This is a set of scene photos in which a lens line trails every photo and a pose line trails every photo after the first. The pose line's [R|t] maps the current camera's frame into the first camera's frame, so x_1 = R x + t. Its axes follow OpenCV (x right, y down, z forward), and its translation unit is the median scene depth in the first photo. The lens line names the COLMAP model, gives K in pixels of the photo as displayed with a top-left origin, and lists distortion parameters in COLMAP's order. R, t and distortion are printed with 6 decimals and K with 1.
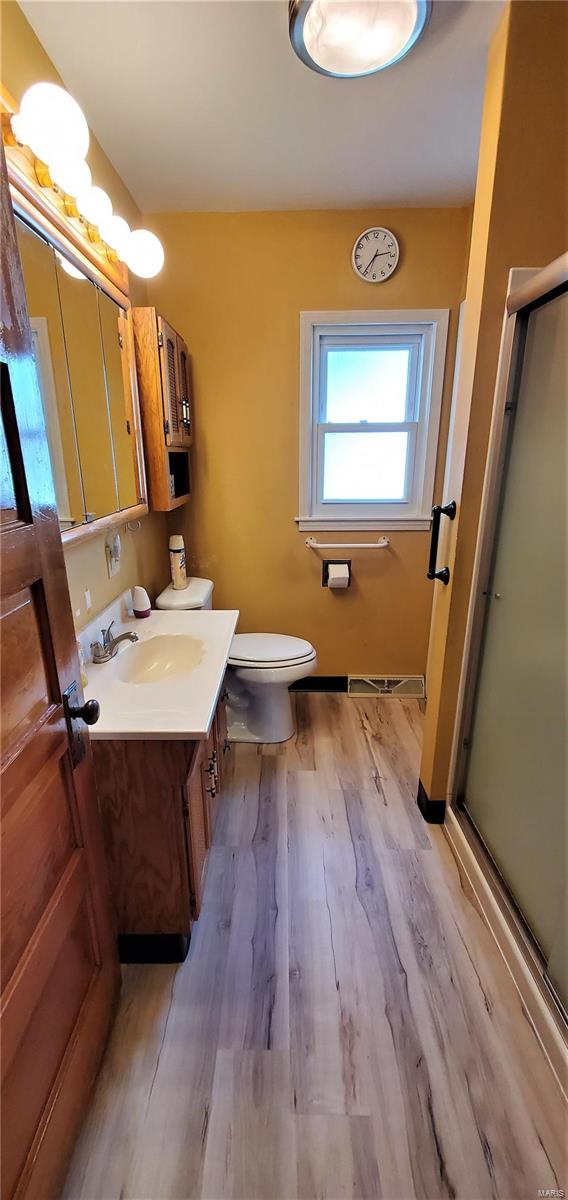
lens RADIAL K [[473.8, 0, 280.5], [0, 473.8, 600.3], [0, 0, 1]] dist [0.000678, -0.000111]
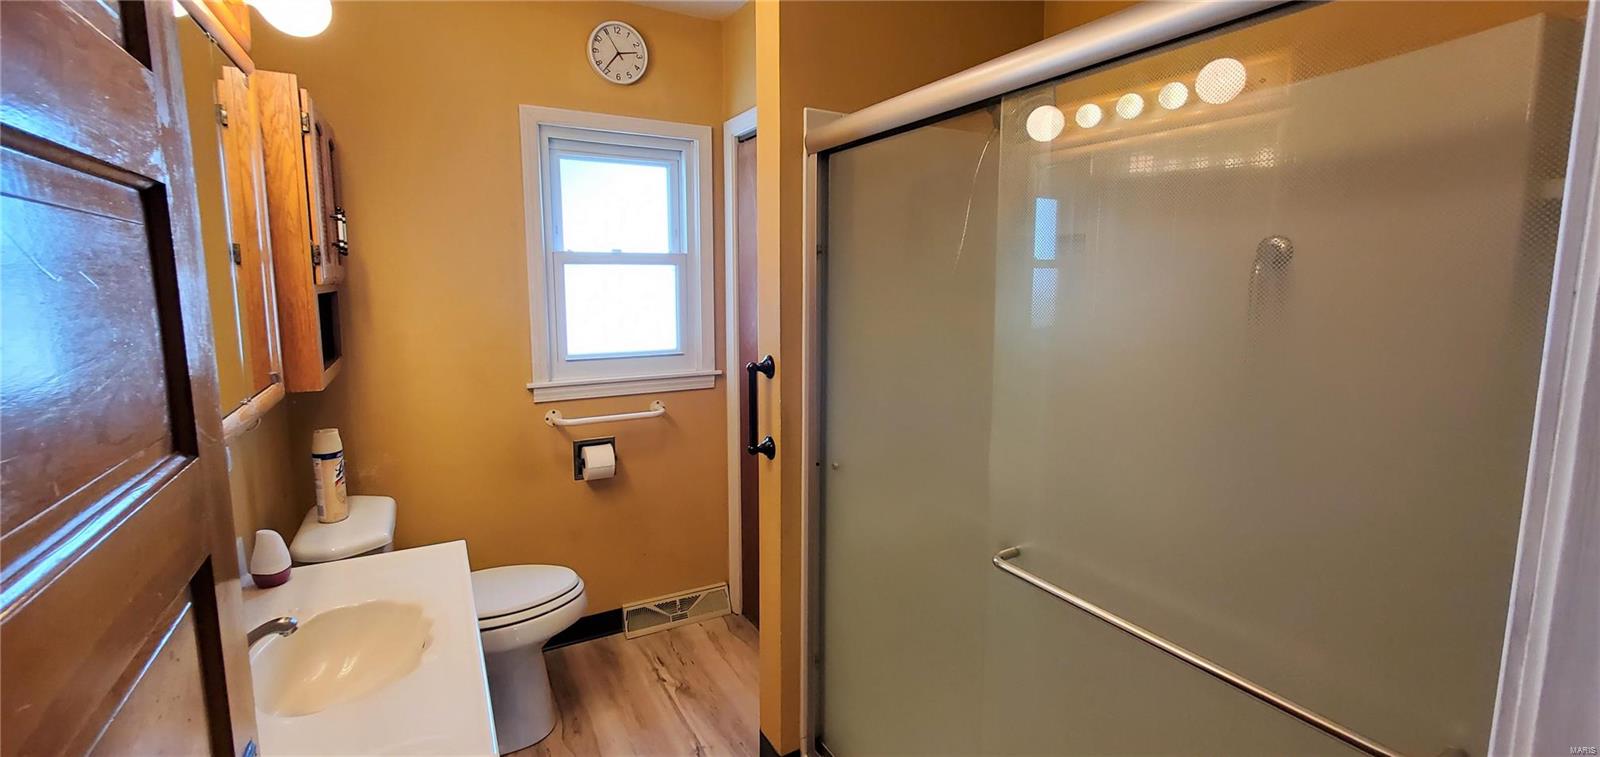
lens RADIAL K [[664.0, 0, 800.1], [0, 664.0, 361.1], [0, 0, 1]] dist [-0.000294, -0.000087]
pose [[0.865624, -0.052048, 0.497983, -0.111018], [0.137195, 0.981173, -0.135931, -0.026288], [-0.481532, 0.185985, 0.856467, -0.003859]]
